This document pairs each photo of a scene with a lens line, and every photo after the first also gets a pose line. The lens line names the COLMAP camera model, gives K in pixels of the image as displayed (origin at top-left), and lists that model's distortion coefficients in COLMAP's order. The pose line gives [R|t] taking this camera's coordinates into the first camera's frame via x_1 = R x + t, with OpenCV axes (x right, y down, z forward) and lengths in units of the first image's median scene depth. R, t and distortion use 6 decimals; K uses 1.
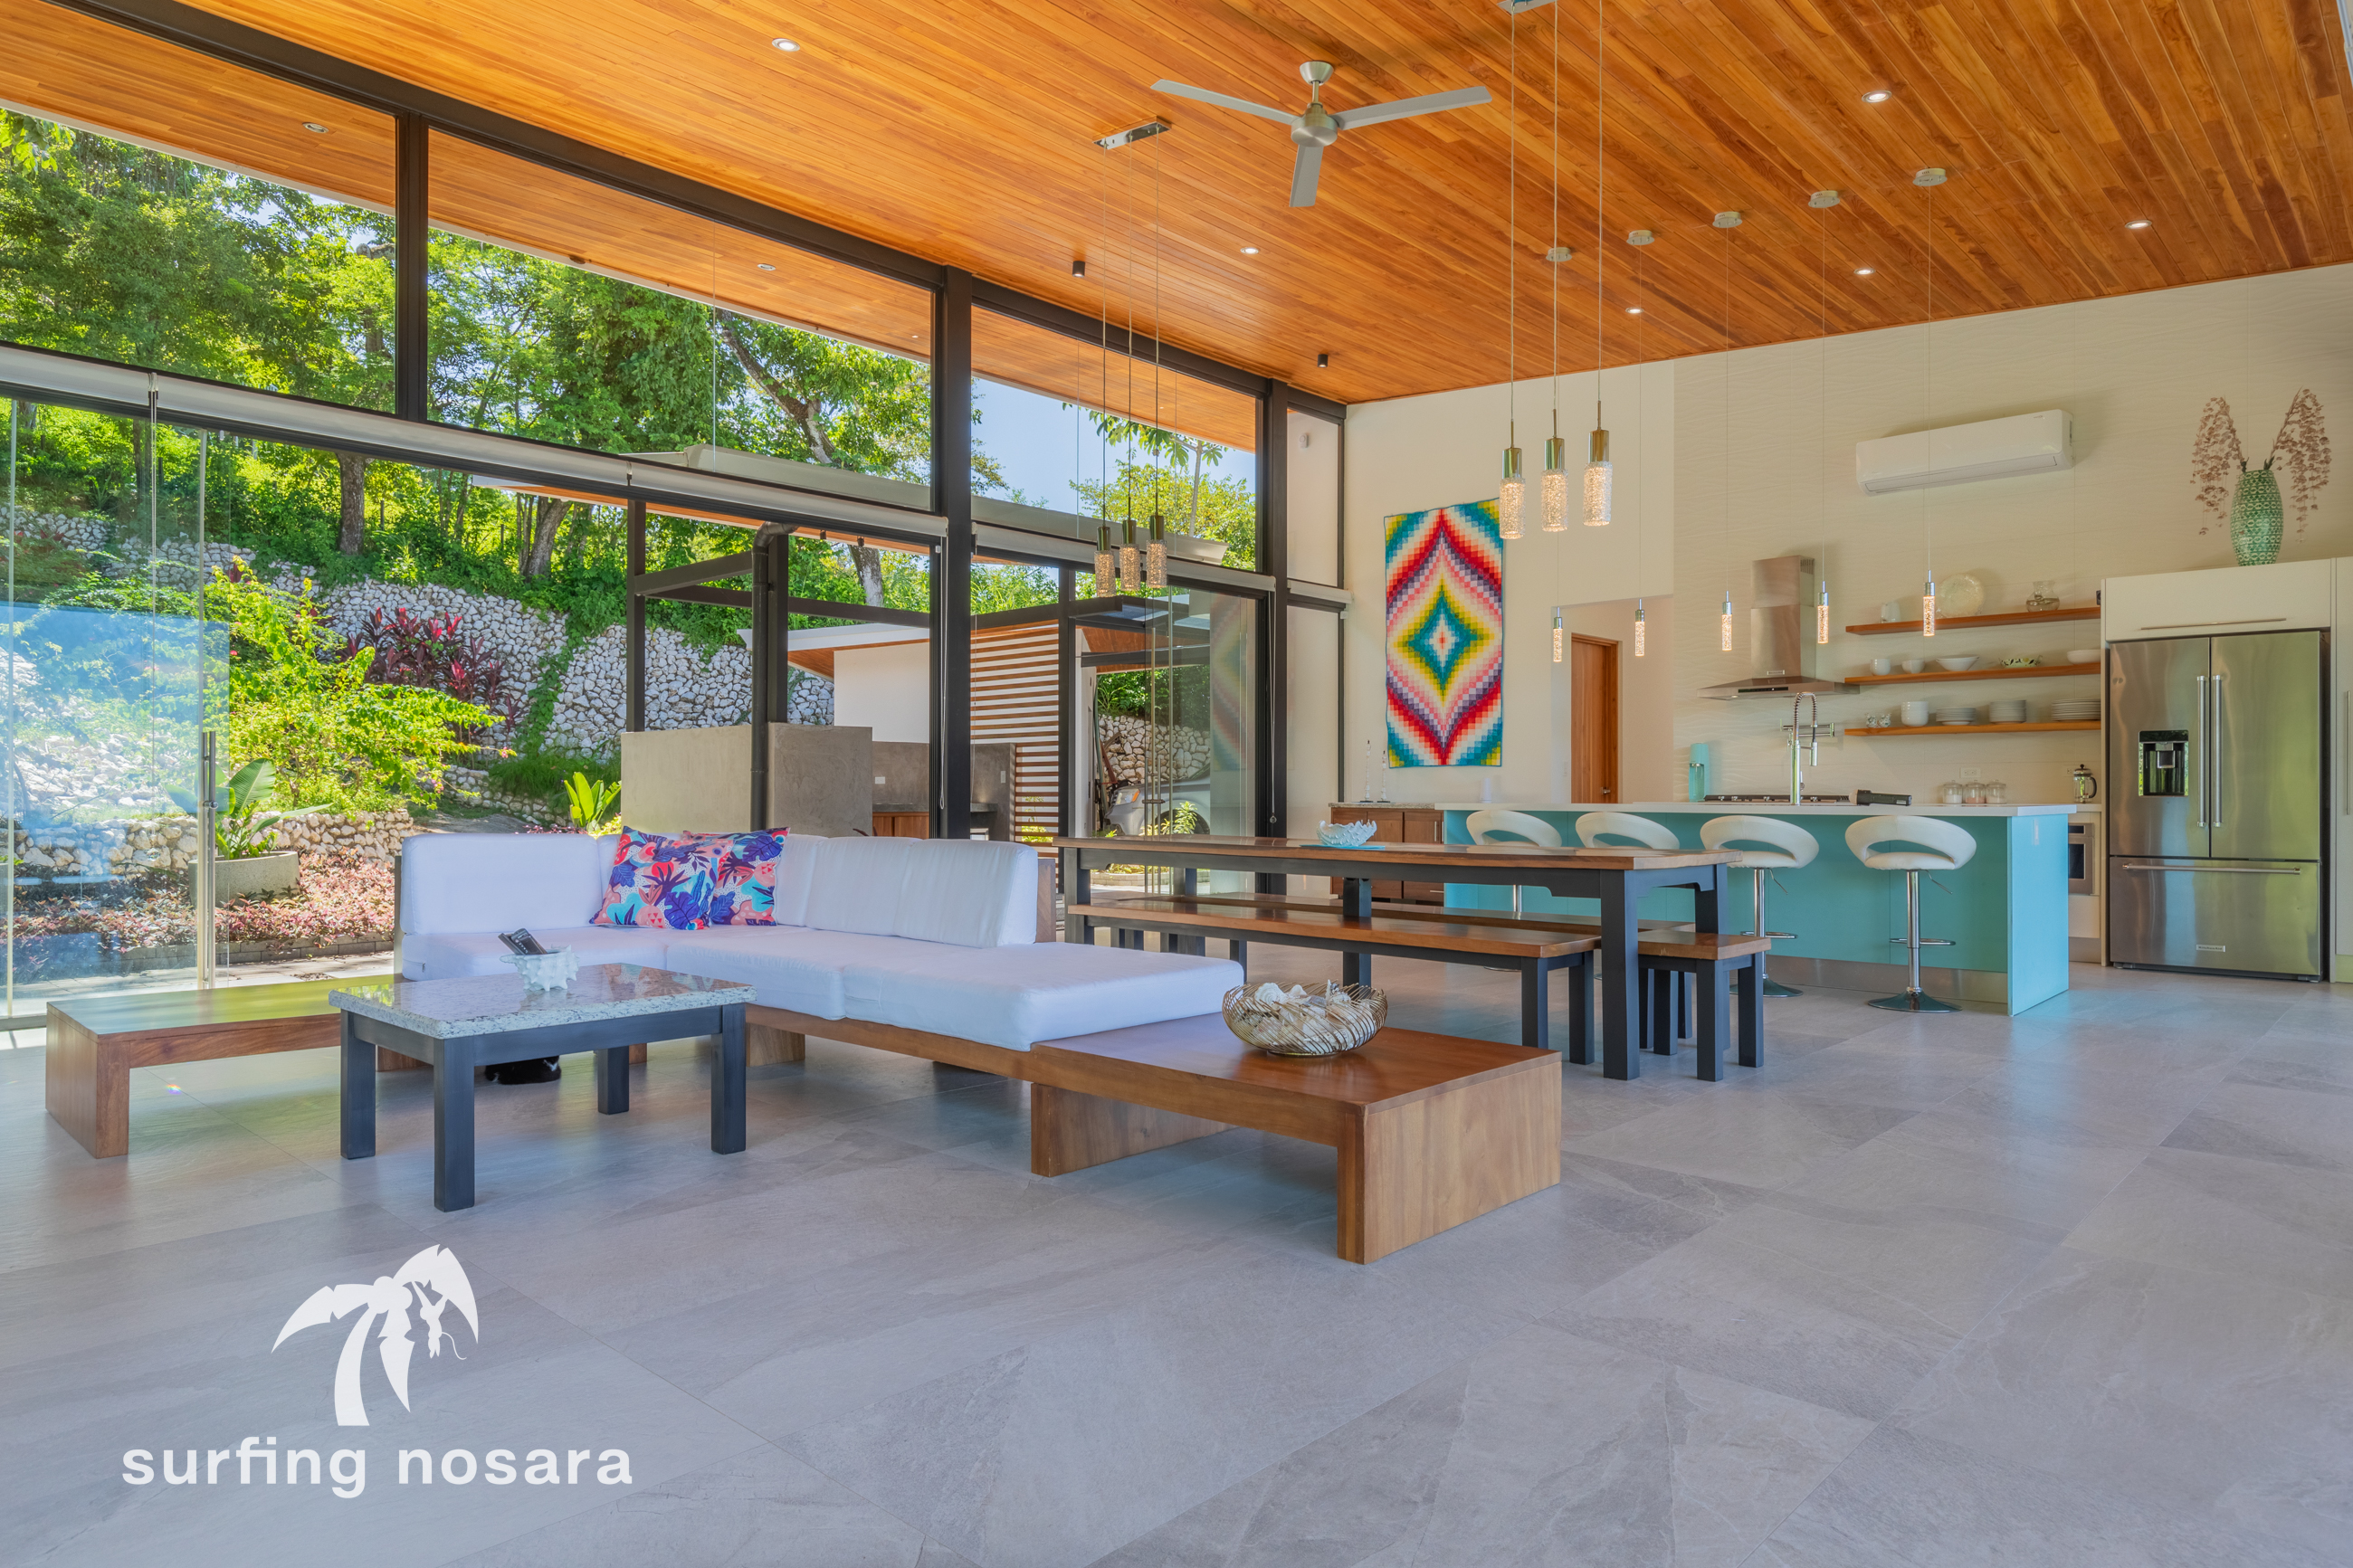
lens RADIAL K [[1406.0, 0, 1183.0], [0, 1406.0, 790.7], [0, 0, 1]] dist [0.006298, 0.000183]
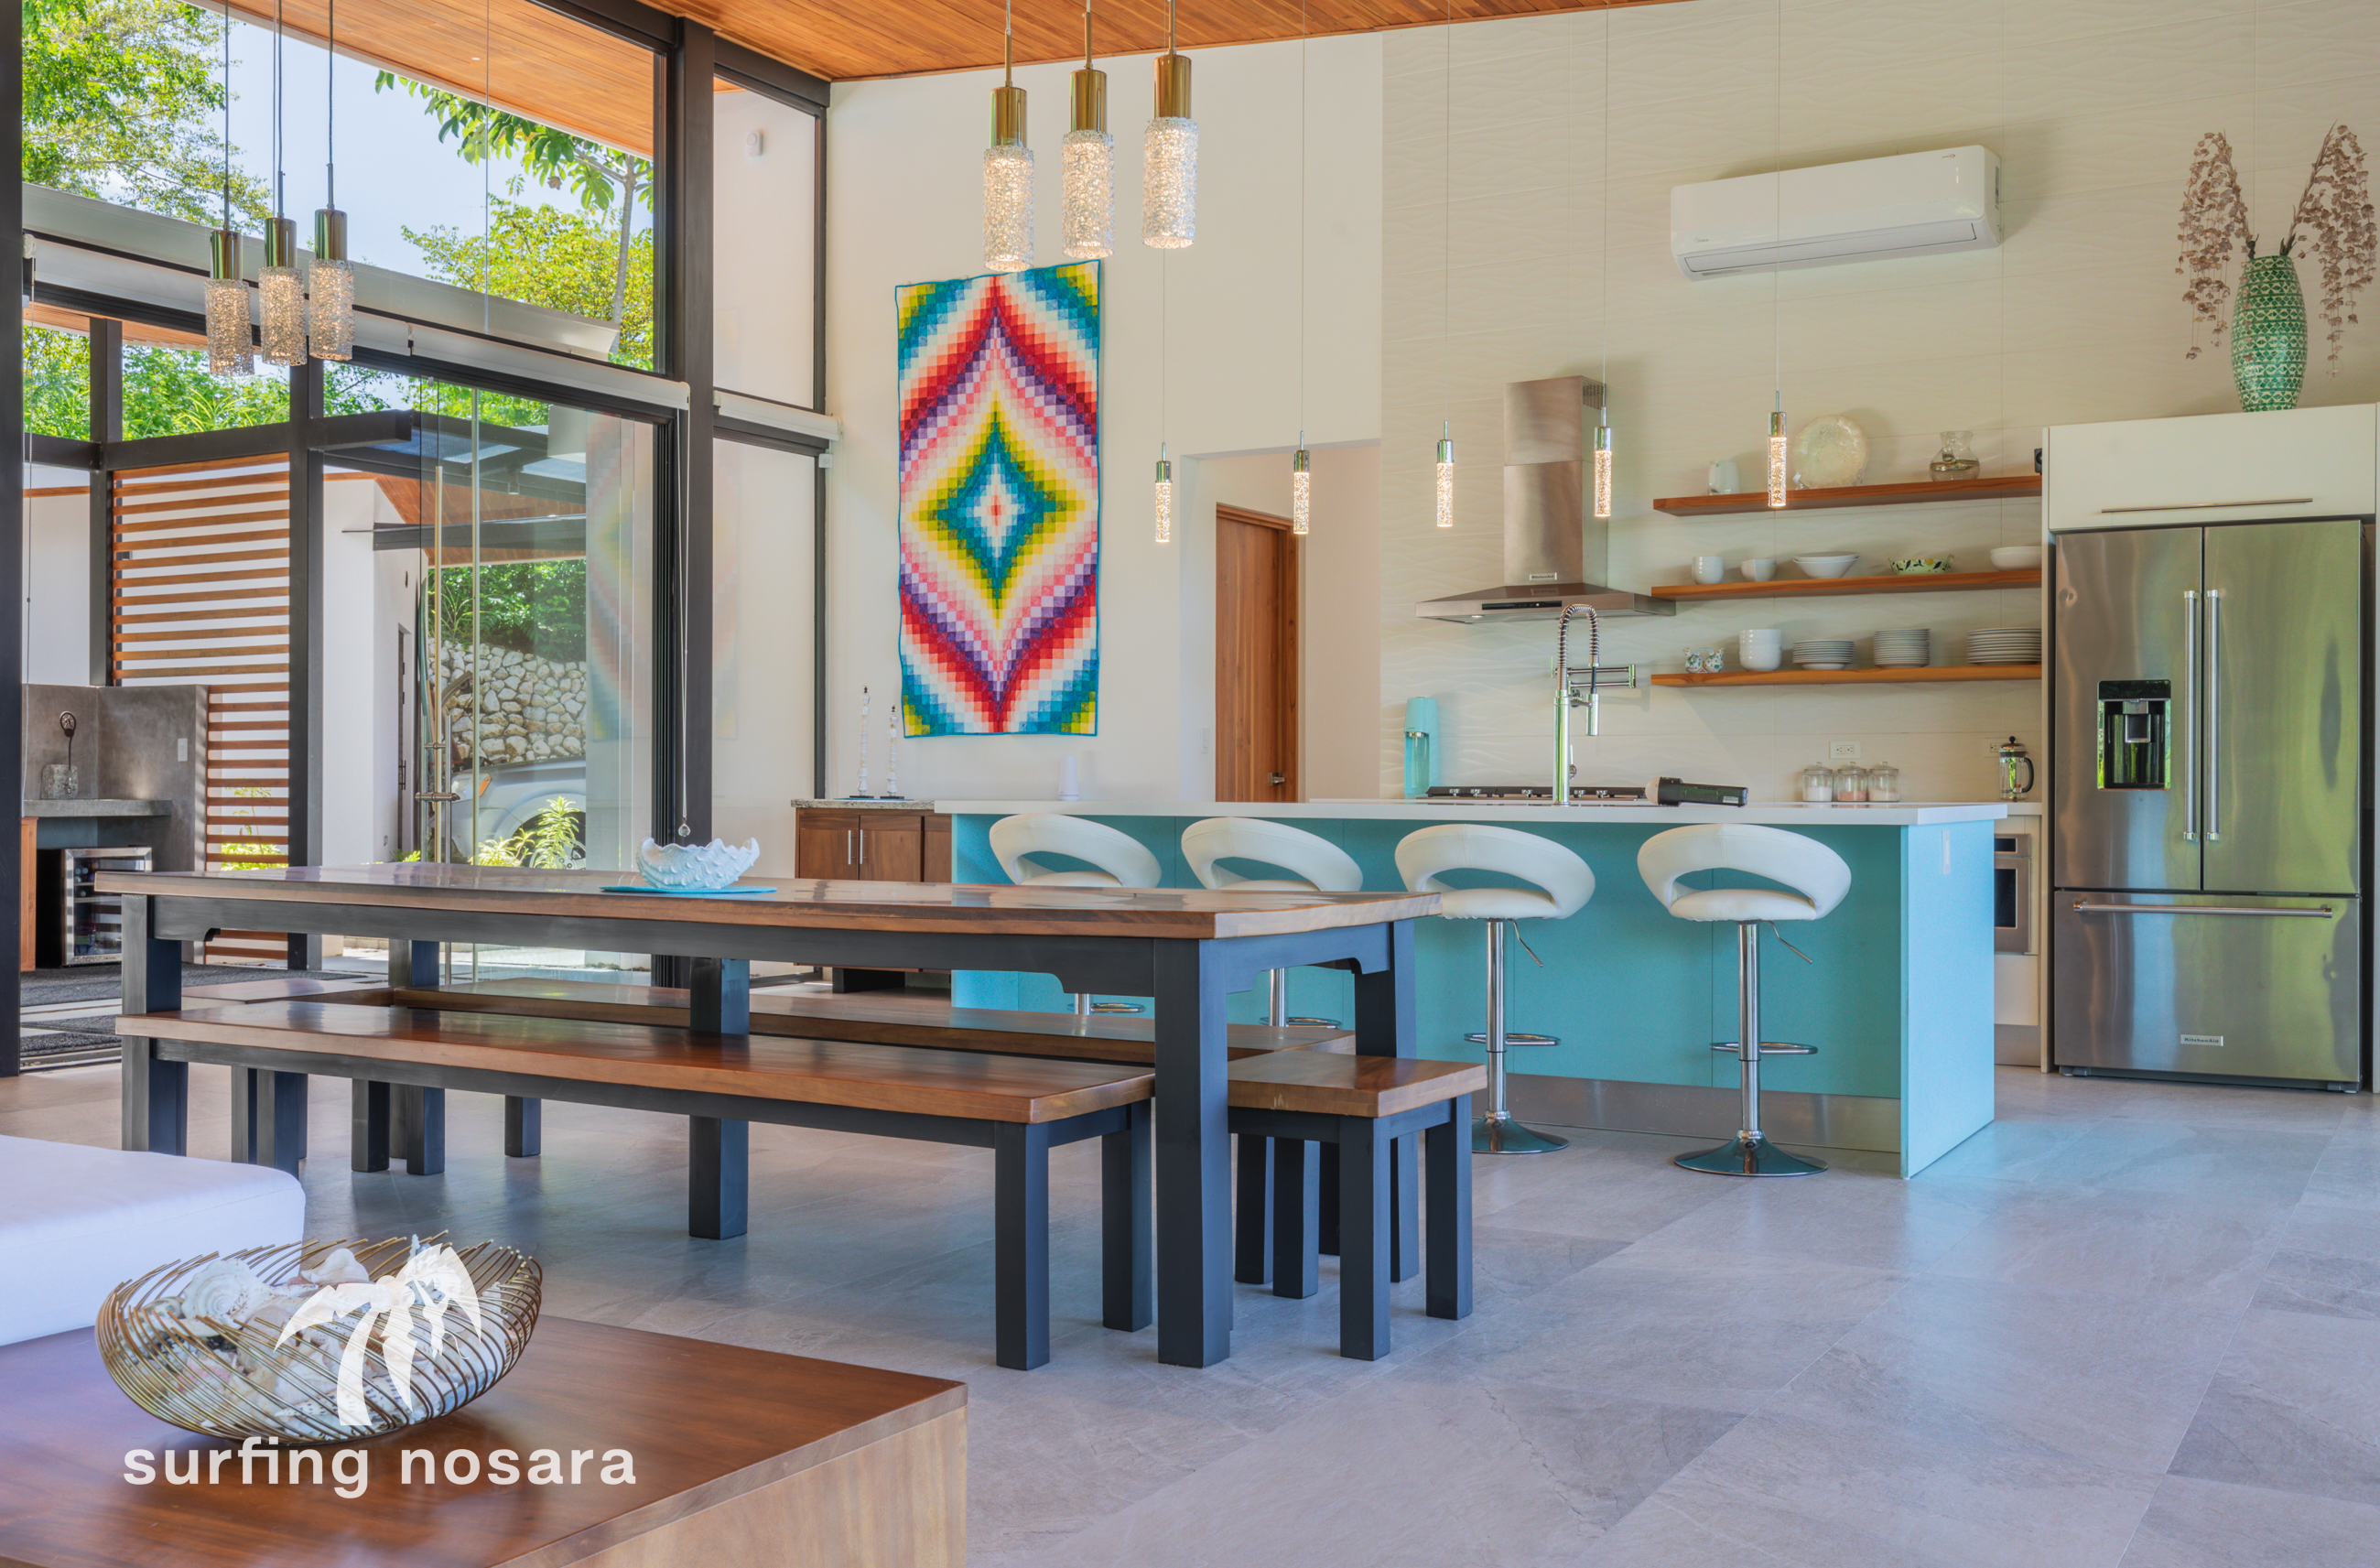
lens RADIAL K [[2288.6, 0, 1208.3], [0, 2288.6, 789.0], [0, 0, 1]] dist [0.013490, 0.000000]
pose [[0.972134, 0.001271, 0.234423, 0.065456], [-0.002356, 0.999988, 0.004345, 0.000260], [-0.234414, -0.004776, 0.972125, 0.113176]]
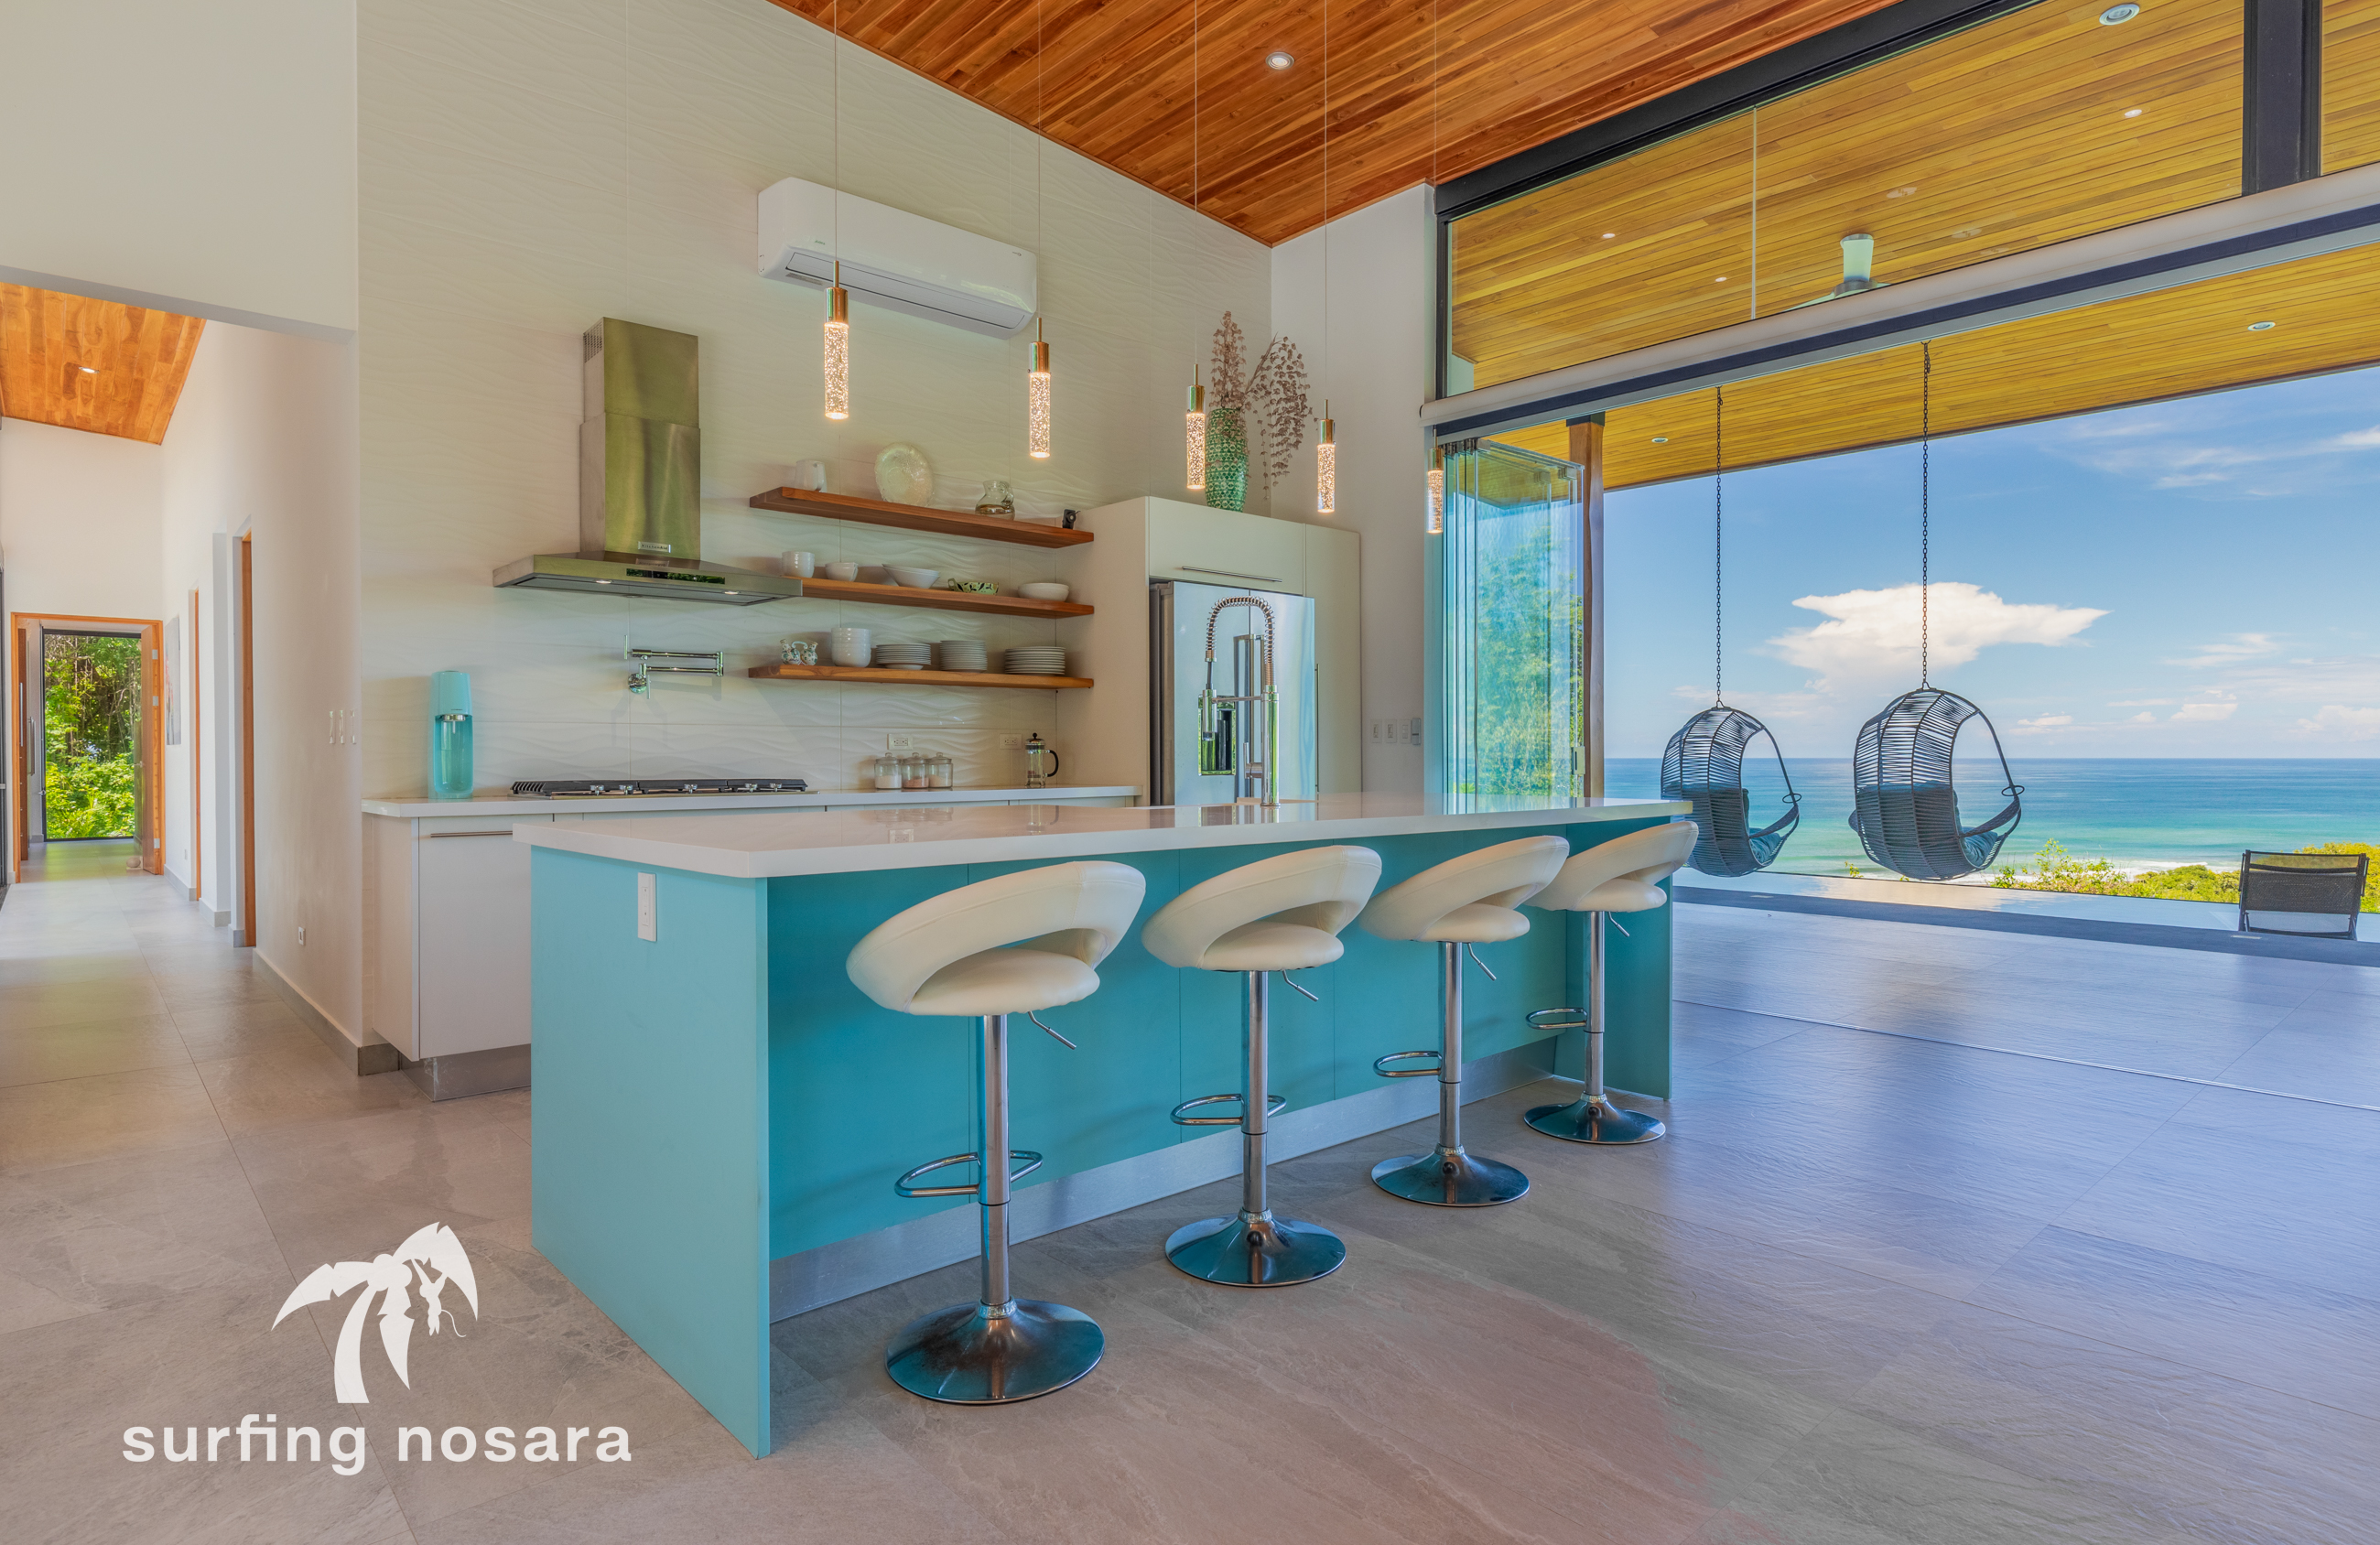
lens RADIAL K [[1267.8, 0, 1191.0], [0, 1267.8, 760.7], [0, 0, 1]] dist [-0.004971, -0.000119]
pose [[0.078671, -0.007623, 0.996871, -0.039939], [-0.002024, 0.999967, 0.007807, -0.008117], [-0.996899, -0.002632, 0.078653, 0.778370]]
